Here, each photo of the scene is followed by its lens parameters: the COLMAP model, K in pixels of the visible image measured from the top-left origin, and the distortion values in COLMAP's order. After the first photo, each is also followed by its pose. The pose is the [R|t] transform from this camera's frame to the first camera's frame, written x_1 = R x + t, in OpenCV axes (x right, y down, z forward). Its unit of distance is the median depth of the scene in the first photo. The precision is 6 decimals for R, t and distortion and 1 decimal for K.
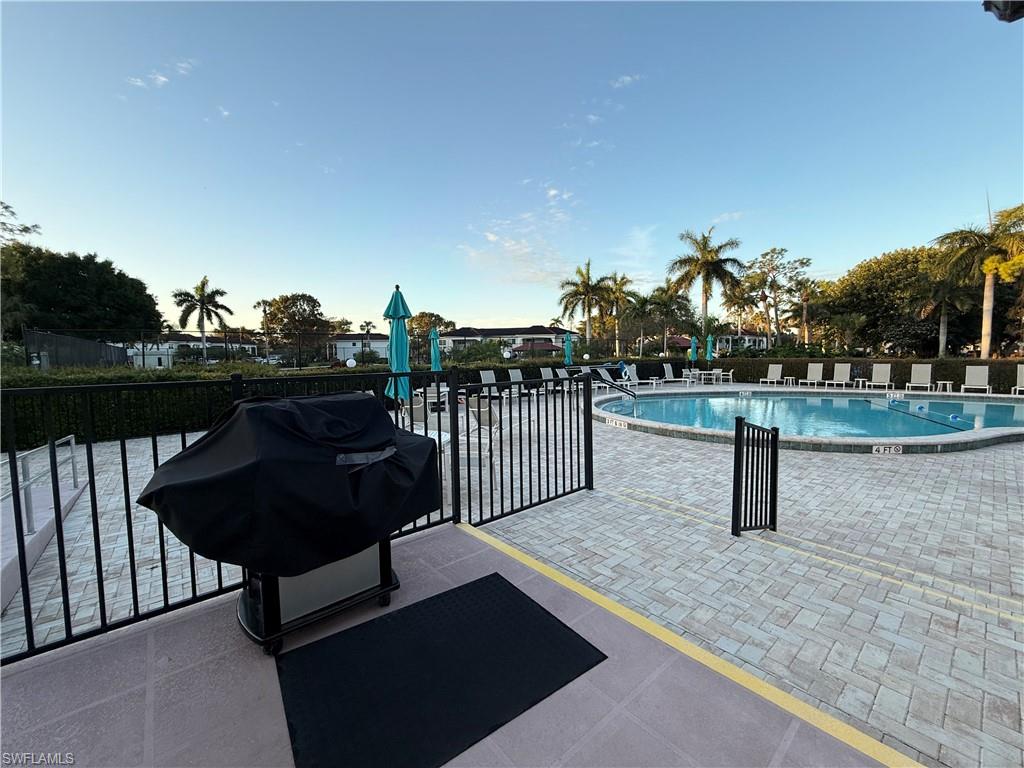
lens RADIAL K [[403.1, 0, 512.0], [0, 403.1, 384.0], [0, 0, 1]] dist [-0.000437, 0.000155]
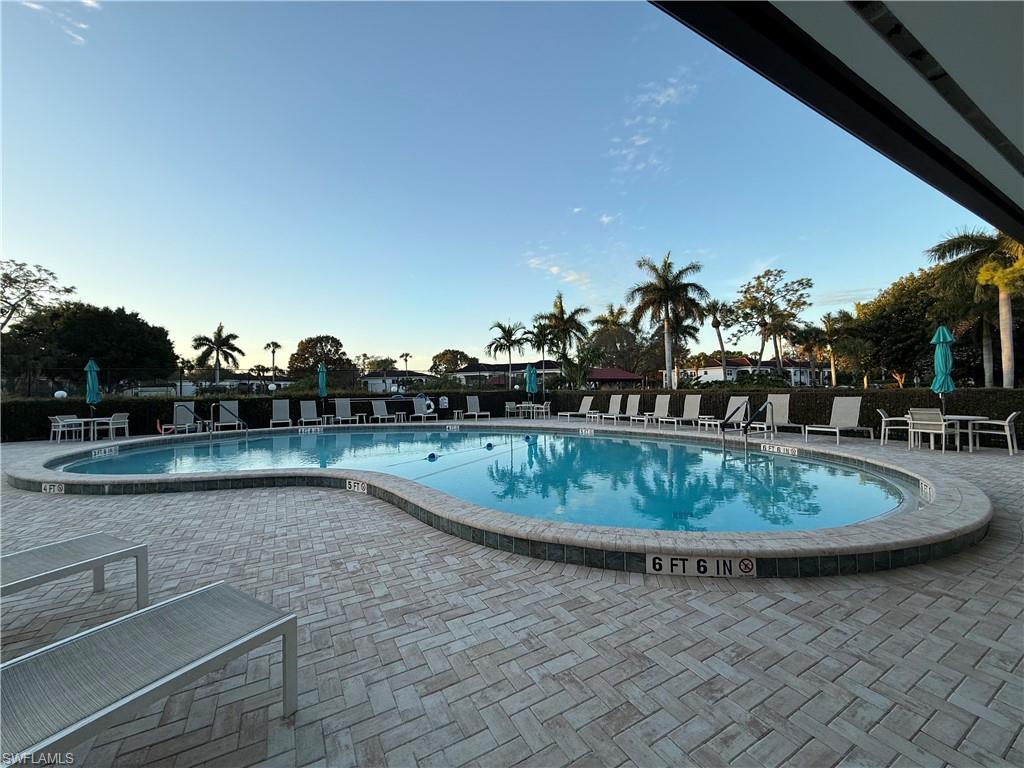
lens RADIAL K [[403.1, 0, 512.0], [0, 403.1, 384.0], [0, 0, 1]] dist [-0.000437, 0.000155]
pose [[0.984801, -0.008835, -0.173464, 0.273802], [-0.006713, 0.996023, -0.088843, 0.001800], [0.173559, 0.088657, 0.980825, 0.043098]]
